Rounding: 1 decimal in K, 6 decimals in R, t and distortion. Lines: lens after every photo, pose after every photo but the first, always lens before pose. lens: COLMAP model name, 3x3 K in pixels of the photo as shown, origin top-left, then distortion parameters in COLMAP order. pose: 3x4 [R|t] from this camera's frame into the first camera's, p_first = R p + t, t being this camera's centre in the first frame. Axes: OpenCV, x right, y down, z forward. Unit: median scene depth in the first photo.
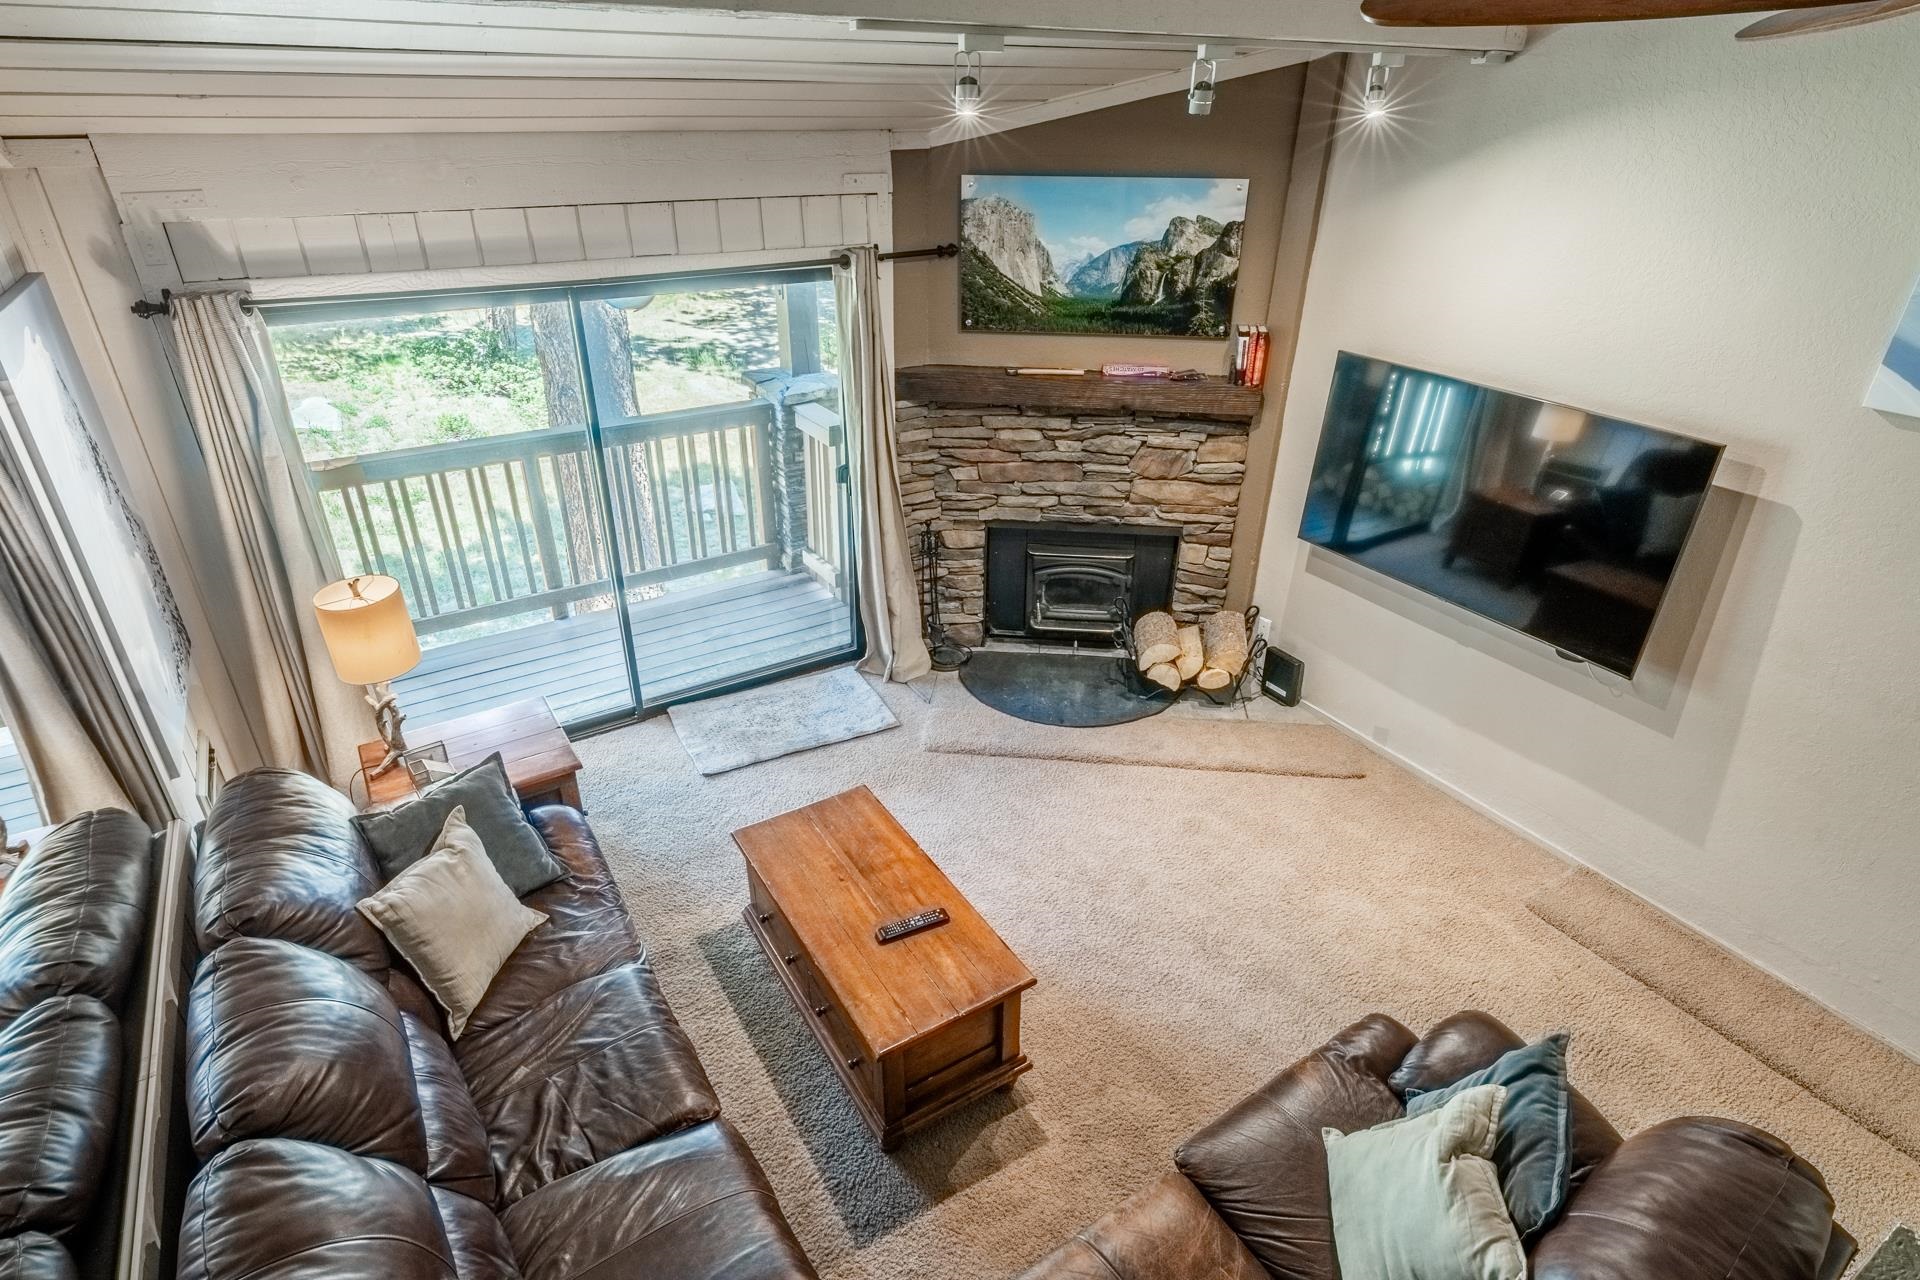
lens RADIAL K [[1018.1, 0, 950.6], [0, 1018.1, 631.1], [0, 0, 1]] dist [-0.001850, -0.003577]
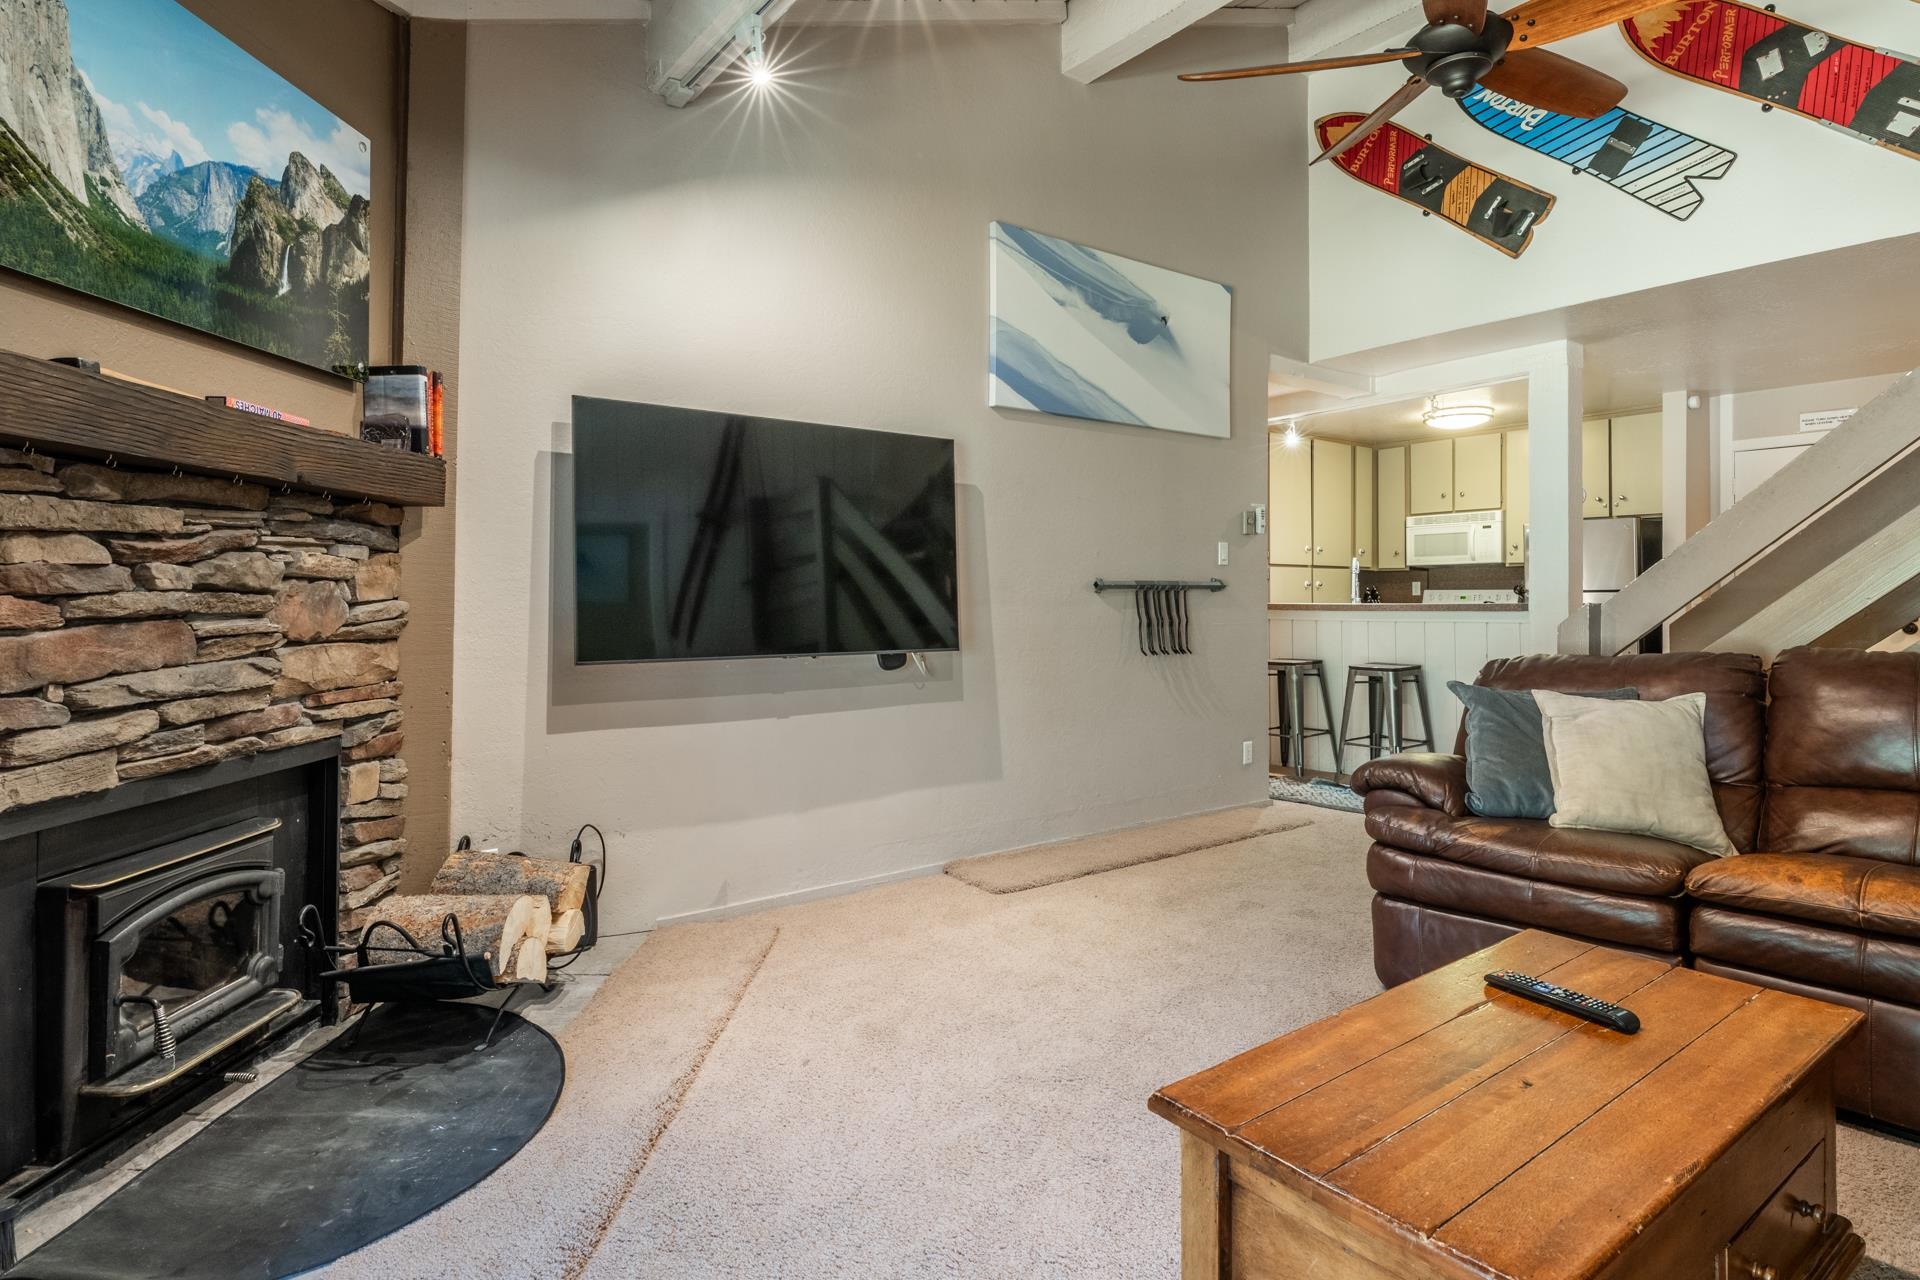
lens RADIAL K [[1018.1, 0, 963.1], [0, 1018.1, 586.9], [0, 0, 1]] dist [-0.001850, -0.003577]
pose [[-0.096300, 0.000766, 0.995352, -0.350984], [0.467689, 0.882769, 0.044569, -0.047938], [-0.878631, 0.469807, -0.085369, 0.800817]]
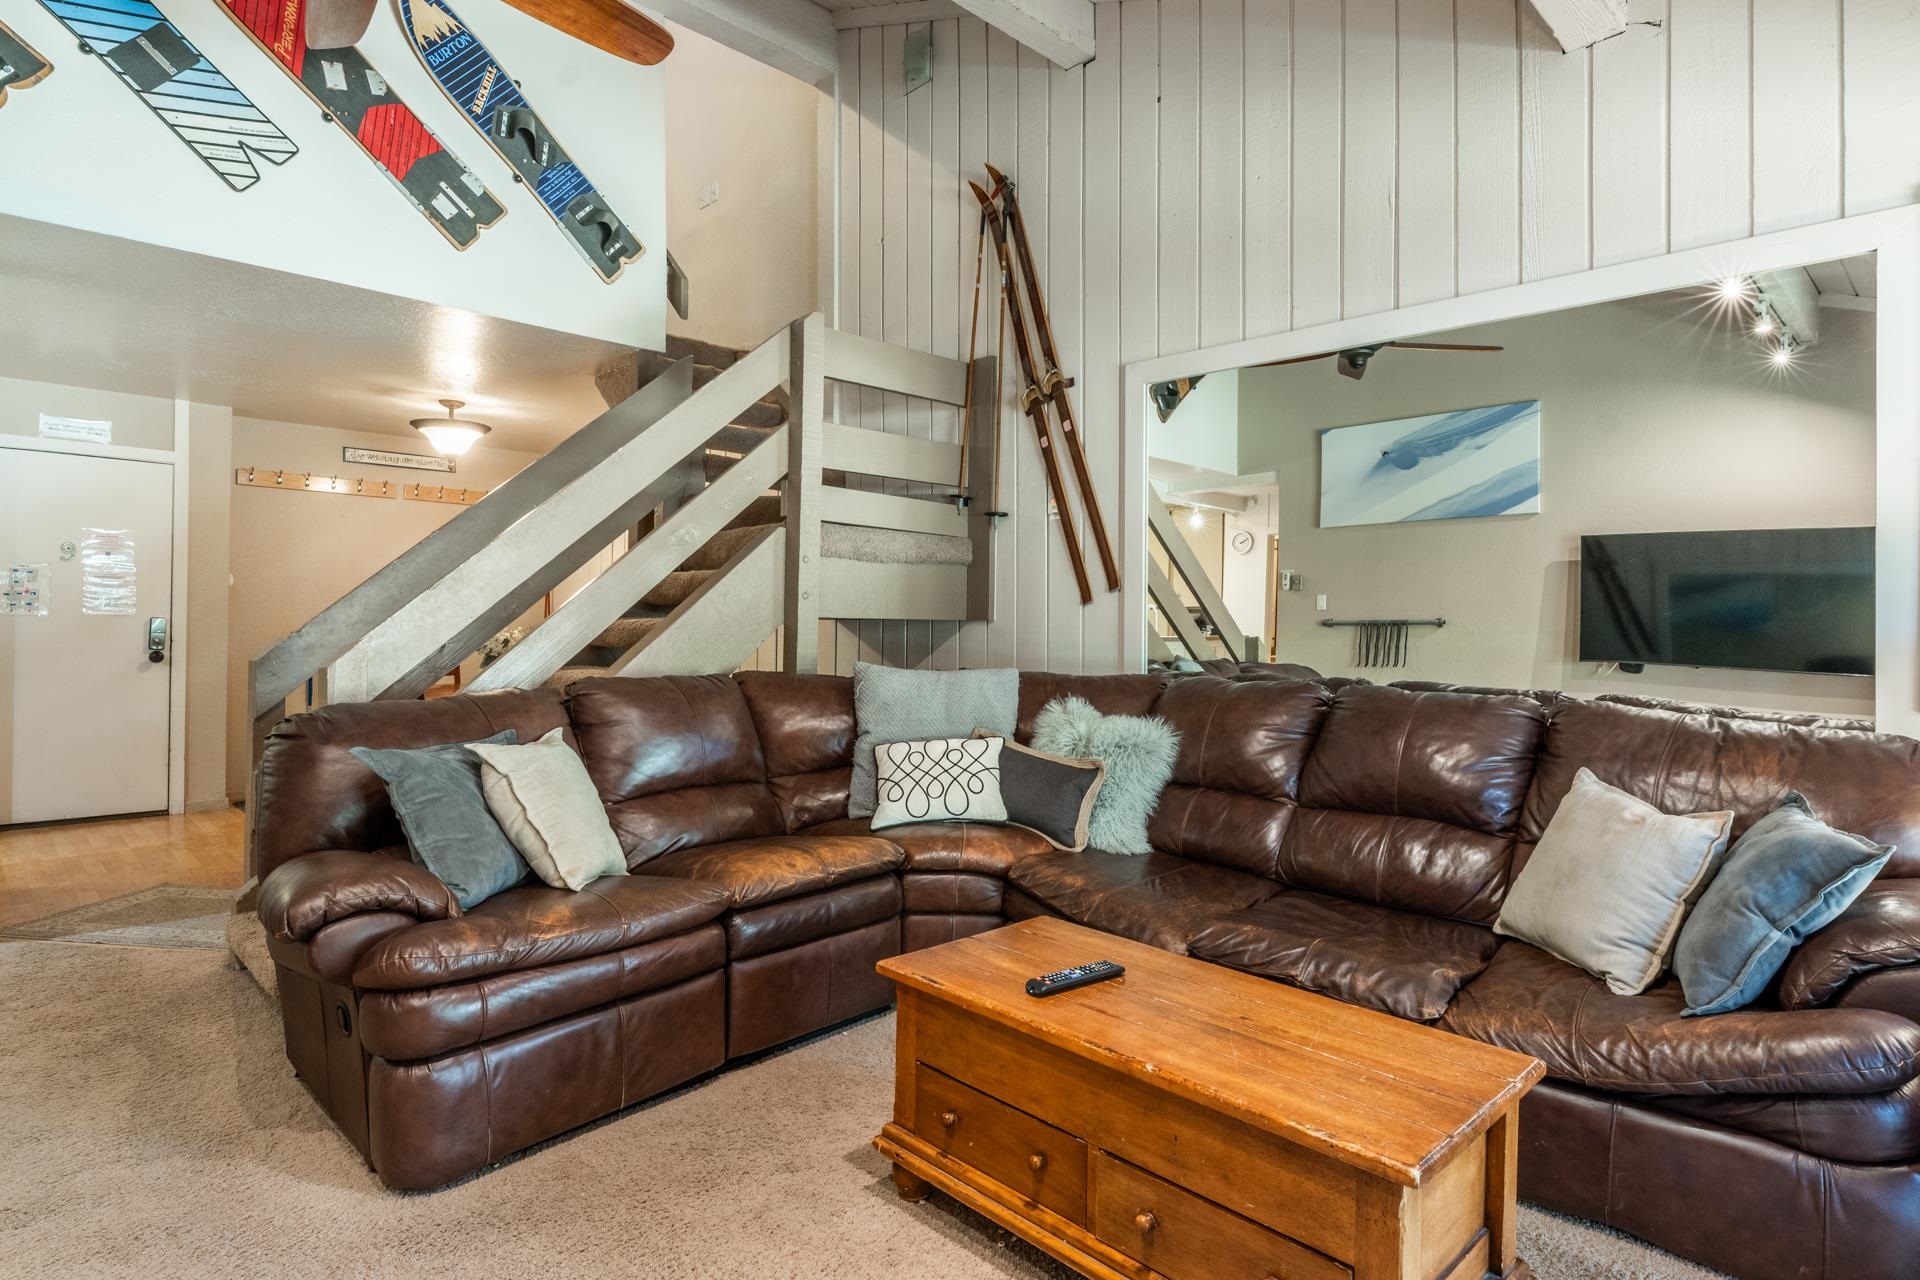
lens RADIAL K [[1018.1, 0, 958.9], [0, 1018.1, 627.7], [0, 0, 1]] dist [-0.001850, -0.003577]
pose [[-0.973488, -0.019145, -0.227937, 0.120786], [-0.124027, 0.881469, 0.455664, -0.123895], [0.192196, 0.471854, -0.860474, 0.940666]]
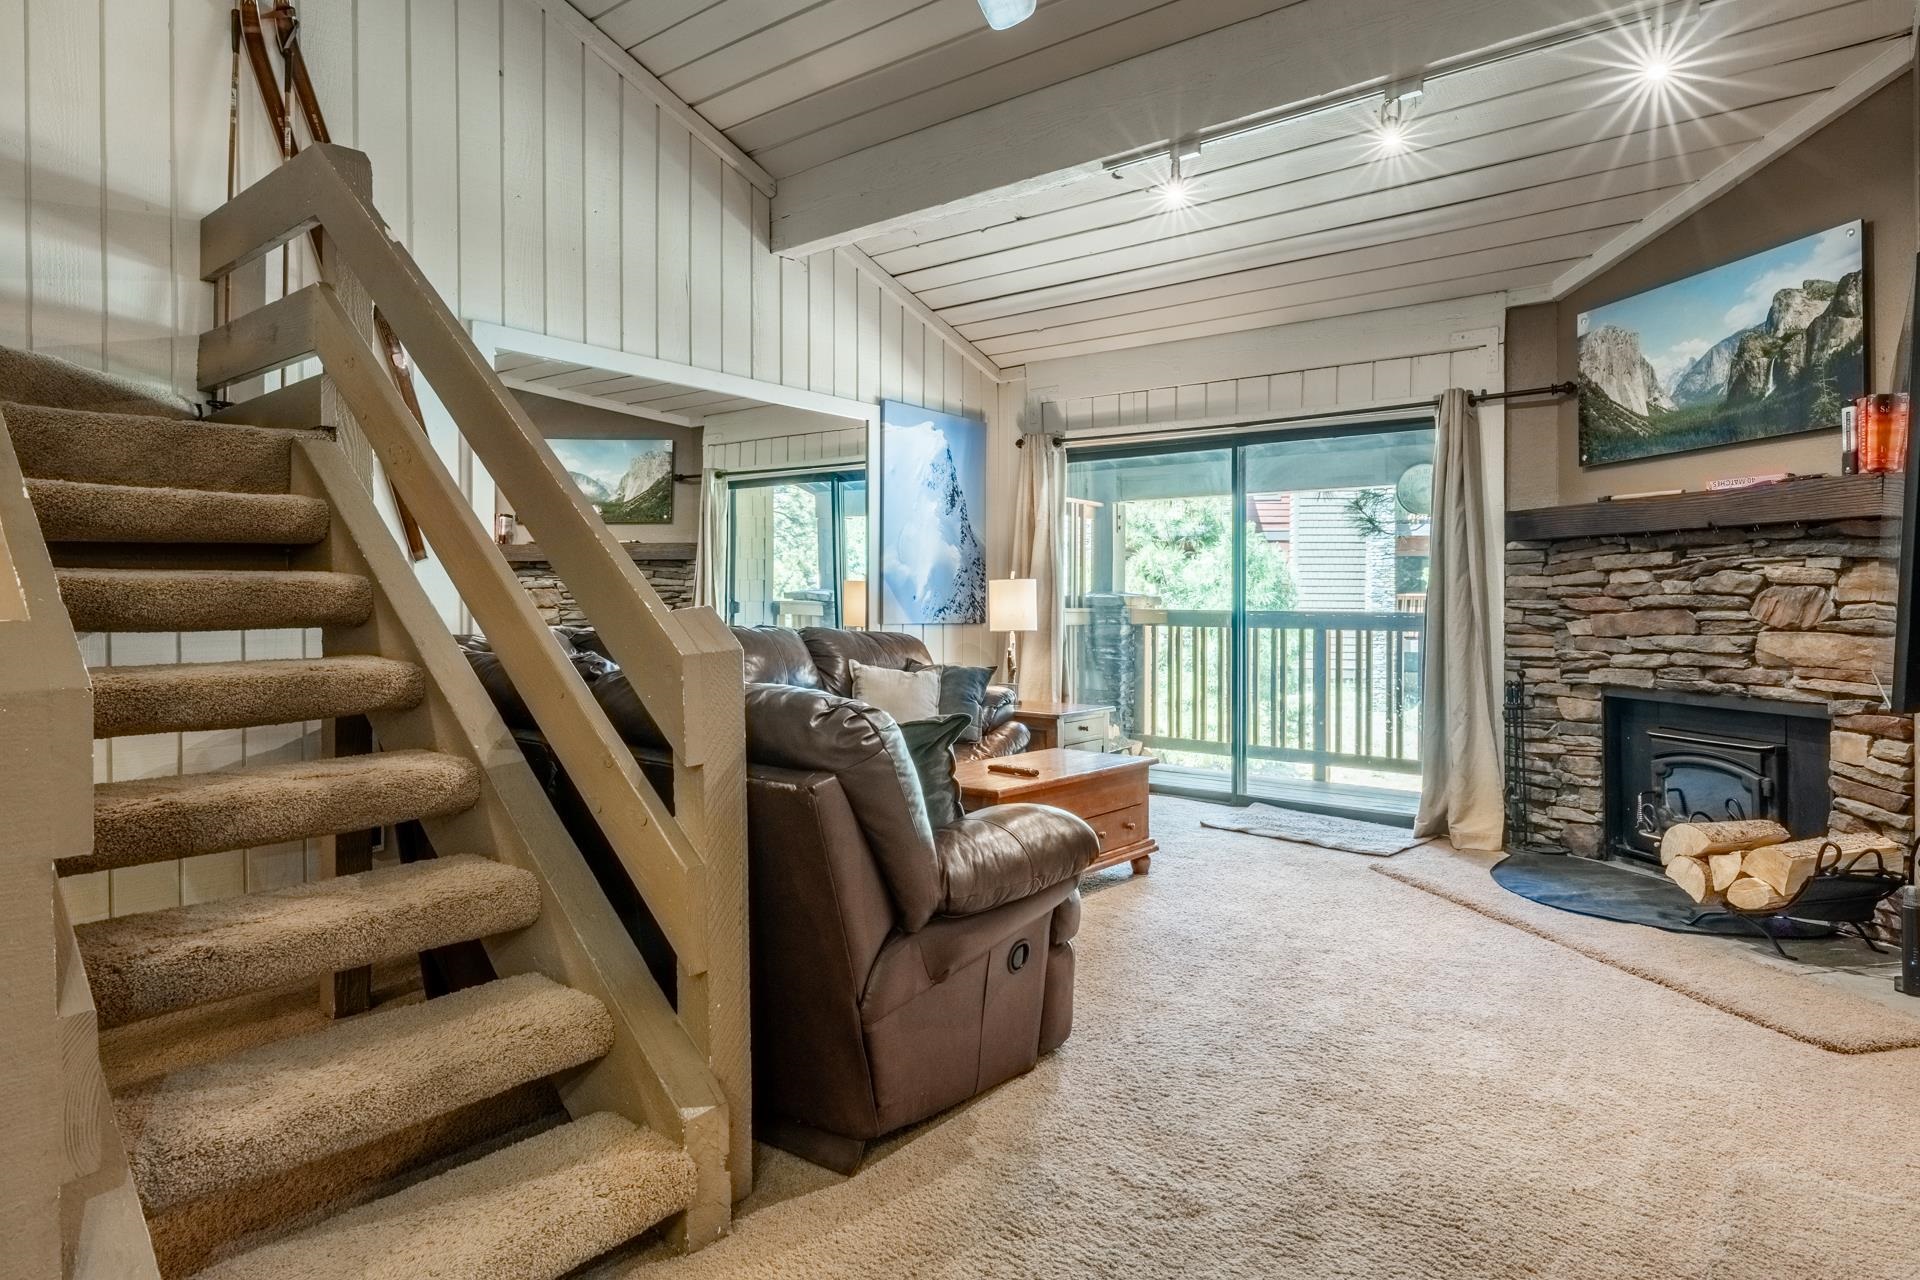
lens RADIAL K [[1092.2, 0, 973.4], [0, 1092.2, 596.8], [0, 0, 1]] dist [-0.002000, -0.002569]
pose [[0.338019, -0.007538, -0.941109, 0.781696], [-0.441648, 0.881756, -0.165690, 0.223724], [0.831078, 0.471645, 0.294721, 0.312237]]
